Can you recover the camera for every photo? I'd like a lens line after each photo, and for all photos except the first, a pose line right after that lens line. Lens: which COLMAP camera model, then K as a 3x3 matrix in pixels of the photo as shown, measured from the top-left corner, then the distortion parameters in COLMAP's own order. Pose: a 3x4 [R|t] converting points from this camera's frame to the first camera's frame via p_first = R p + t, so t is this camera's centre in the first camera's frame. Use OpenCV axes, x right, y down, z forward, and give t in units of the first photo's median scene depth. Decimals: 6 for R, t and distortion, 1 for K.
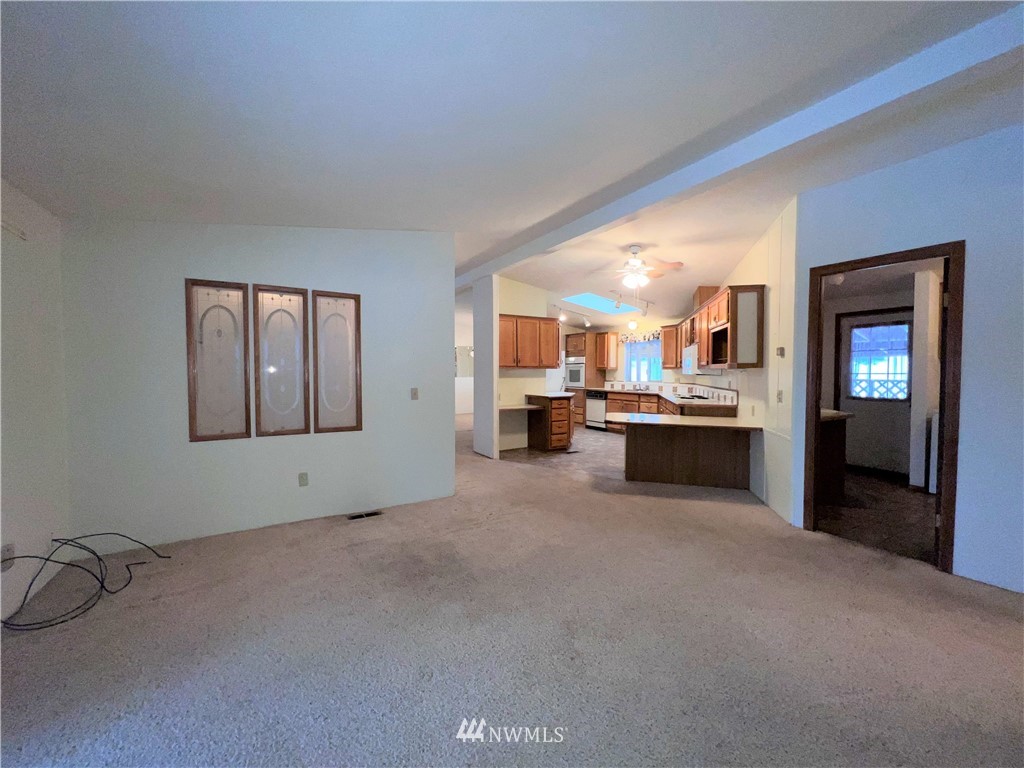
lens RADIAL K [[406.9, 0, 512.0], [0, 406.9, 384.0], [0, 0, 1]] dist [0.001944, 0.000011]
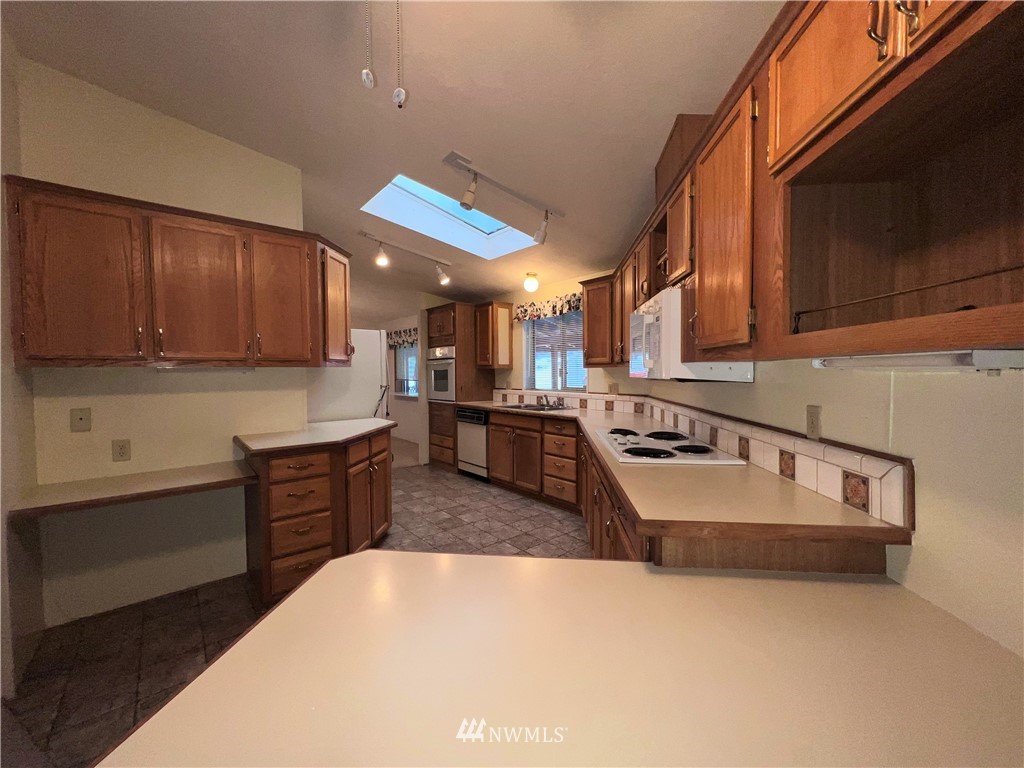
lens RADIAL K [[406.9, 0, 512.0], [0, 406.9, 384.0], [0, 0, 1]] dist [0.001944, 0.000011]
pose [[0.988228, -0.013081, 0.152427, 0.199177], [0.013400, 0.999910, -0.001063, -0.015747], [-0.152399, 0.003093, 0.988314, 0.507192]]
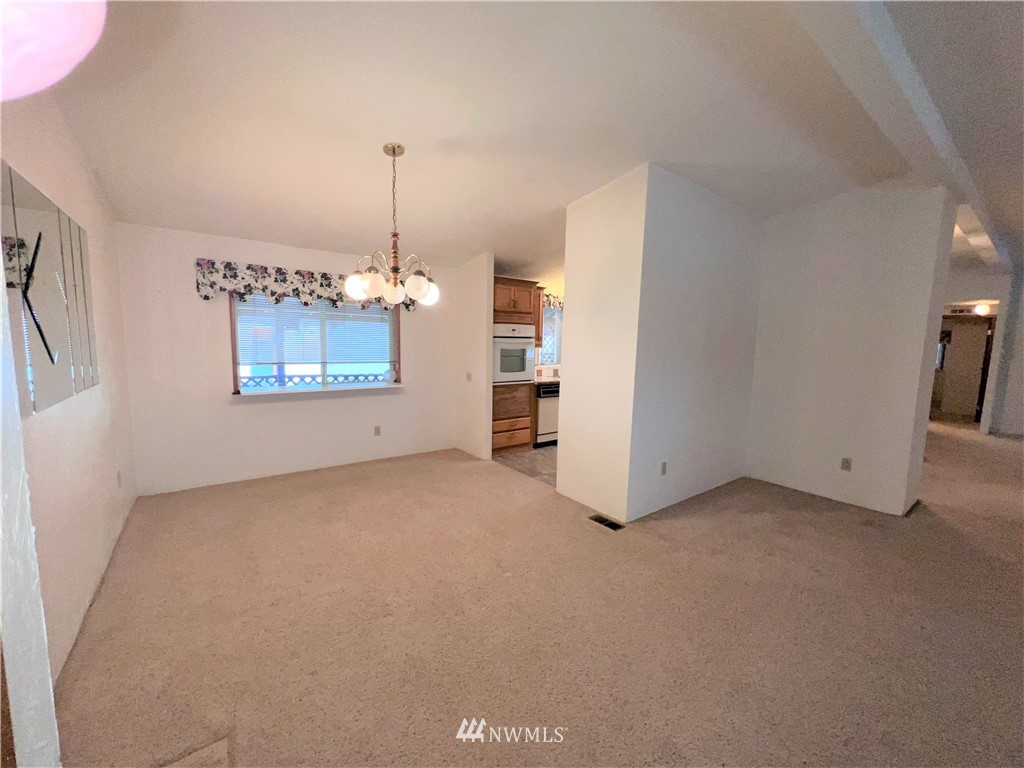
lens RADIAL K [[406.9, 0, 512.0], [0, 406.9, 384.0], [0, 0, 1]] dist [0.001944, 0.000011]
pose [[-0.098791, -0.125282, 0.987190, -0.441720], [0.006047, 0.991949, 0.126491, -0.066888], [-0.995090, 0.018466, -0.097238, 1.265156]]
